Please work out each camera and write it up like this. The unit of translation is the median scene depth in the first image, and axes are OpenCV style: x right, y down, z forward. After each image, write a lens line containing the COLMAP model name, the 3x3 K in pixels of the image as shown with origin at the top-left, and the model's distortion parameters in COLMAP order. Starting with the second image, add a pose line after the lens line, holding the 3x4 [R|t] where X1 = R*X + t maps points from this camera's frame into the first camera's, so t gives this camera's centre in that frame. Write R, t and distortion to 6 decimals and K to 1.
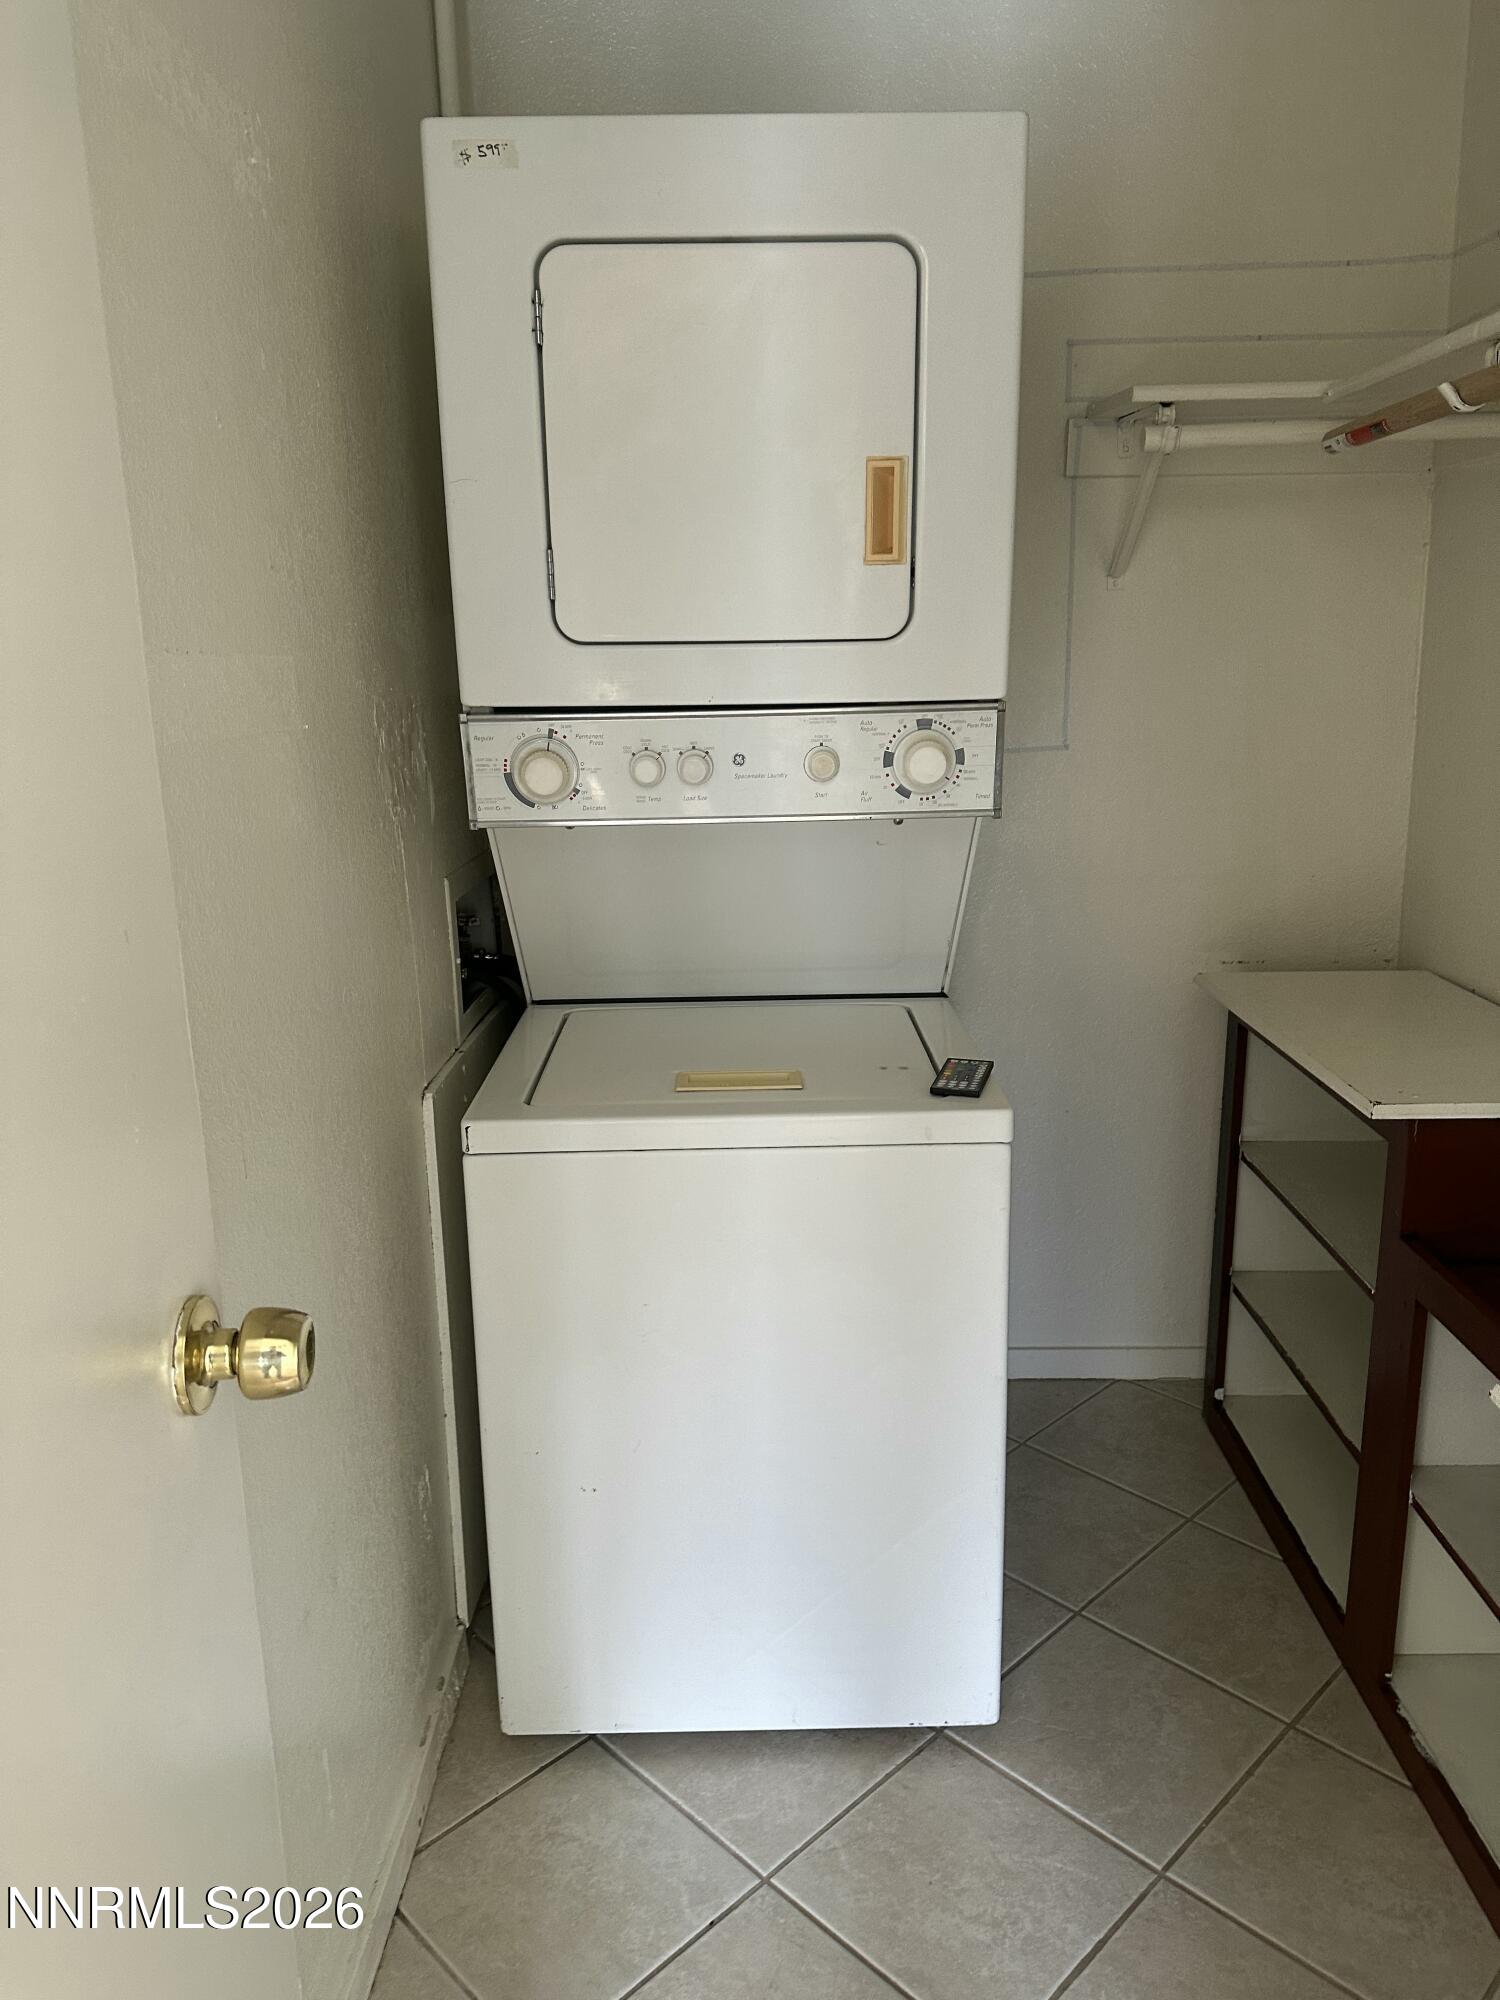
lens RADIAL K [[1404.6, 0, 752.9], [0, 1404.6, 999.1], [0, 0, 1]] dist [0.048032, -0.042660]
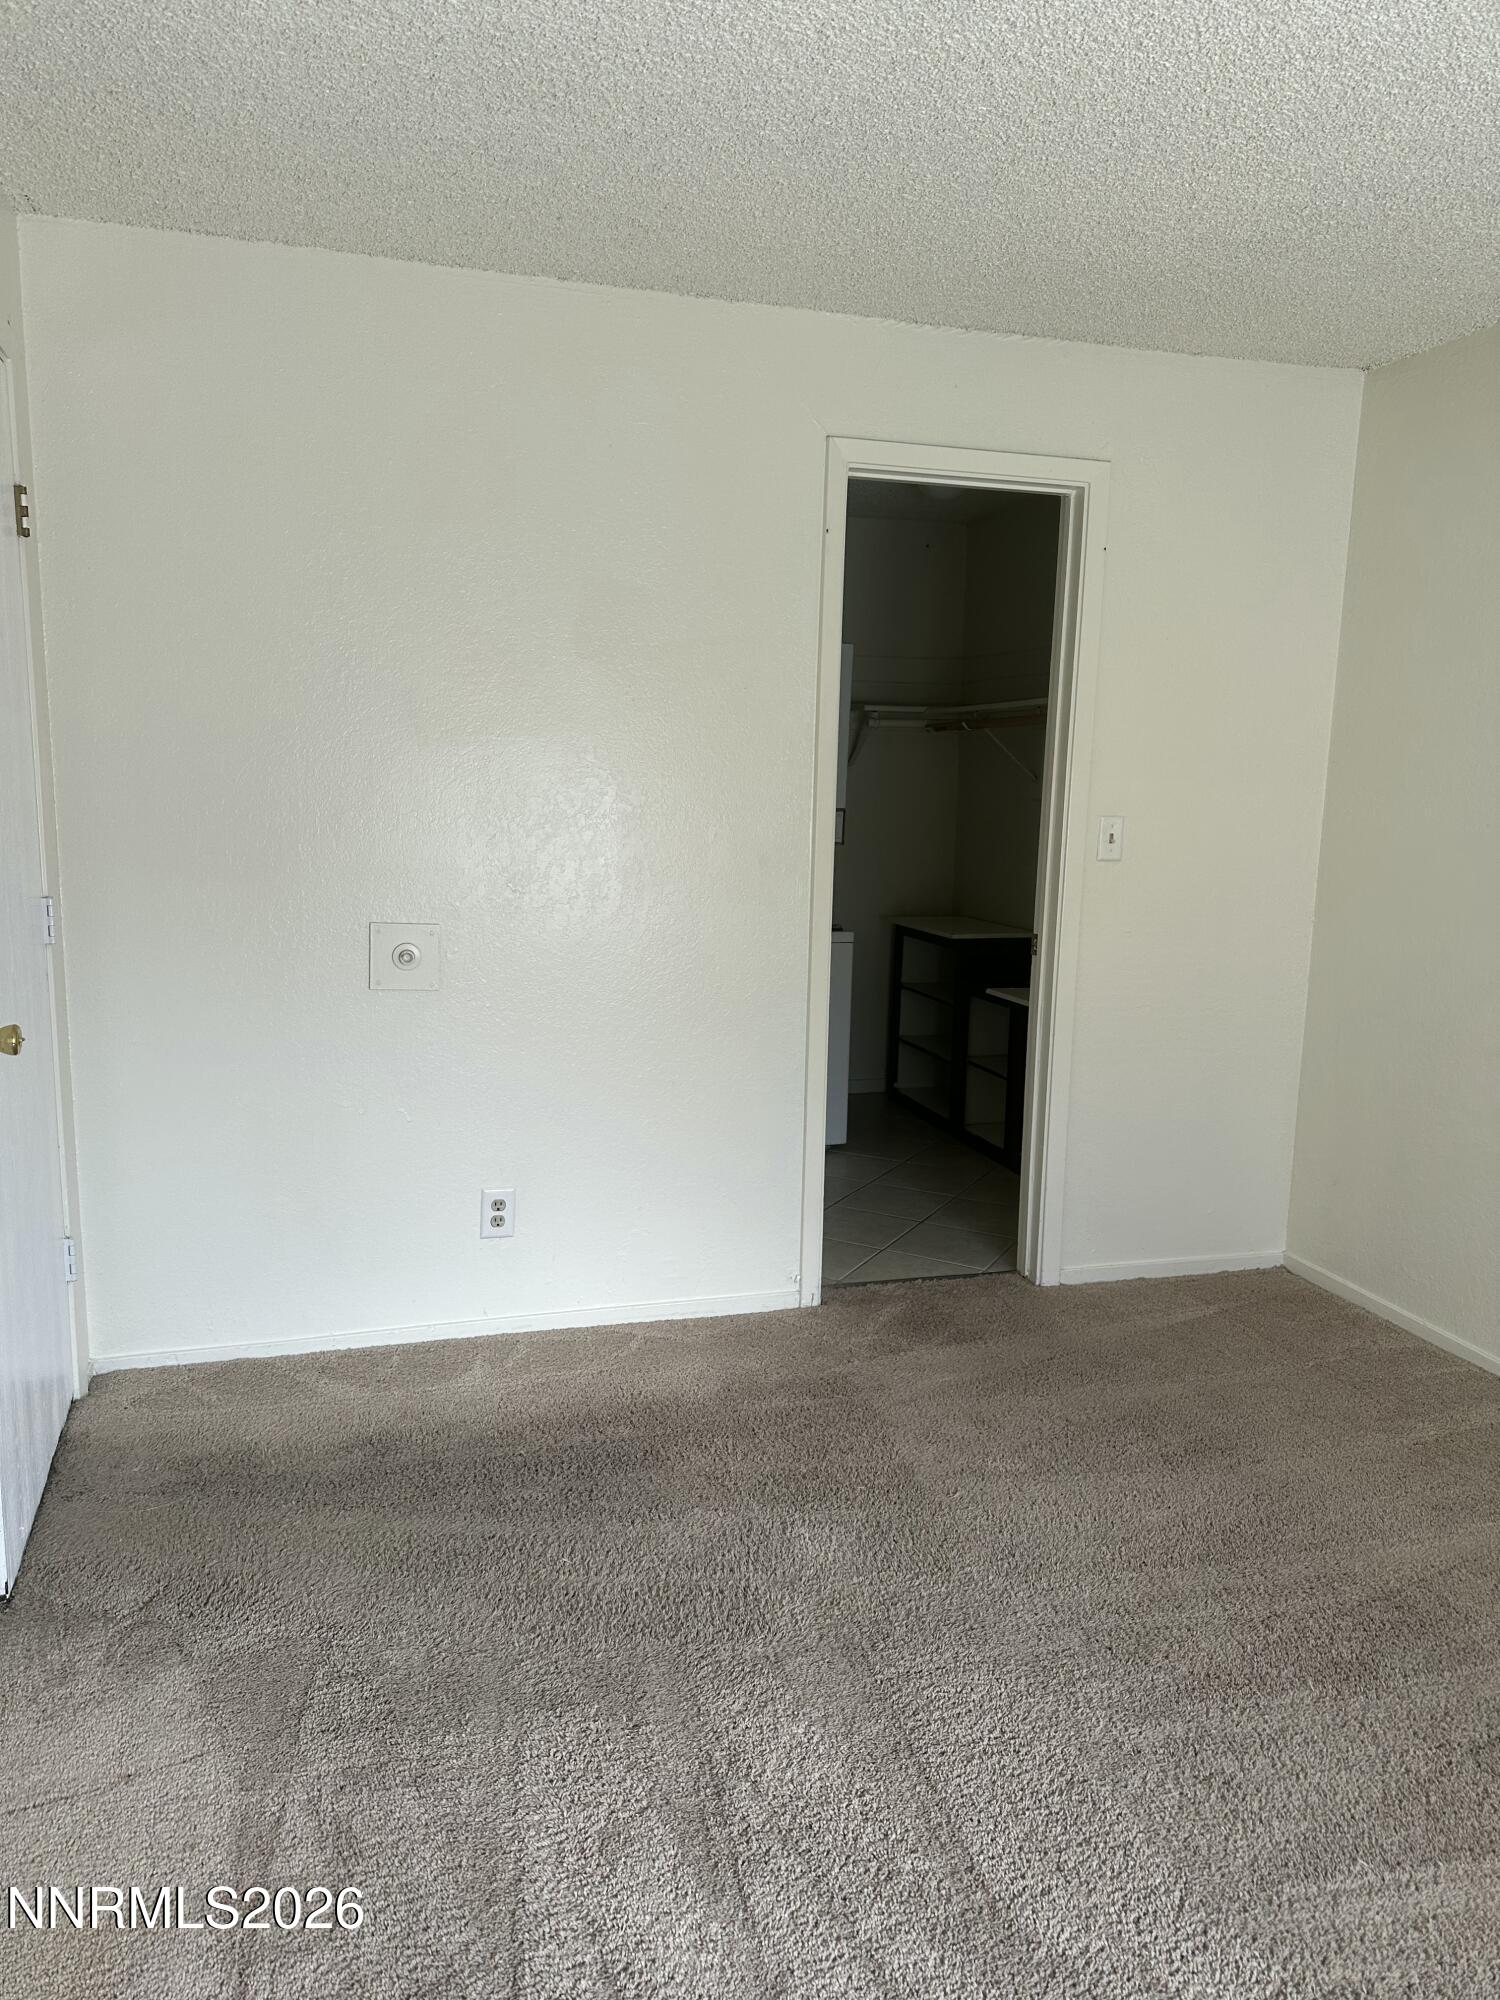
lens RADIAL K [[1404.6, 0, 747.5], [0, 1404.6, 1000.2], [0, 0, 1]] dist [0.048032, -0.042660]
pose [[0.951738, -0.011042, 0.306712, -0.698993], [0.035762, 0.996535, -0.075093, 0.313143], [-0.304820, 0.082437, 0.948836, -1.331134]]
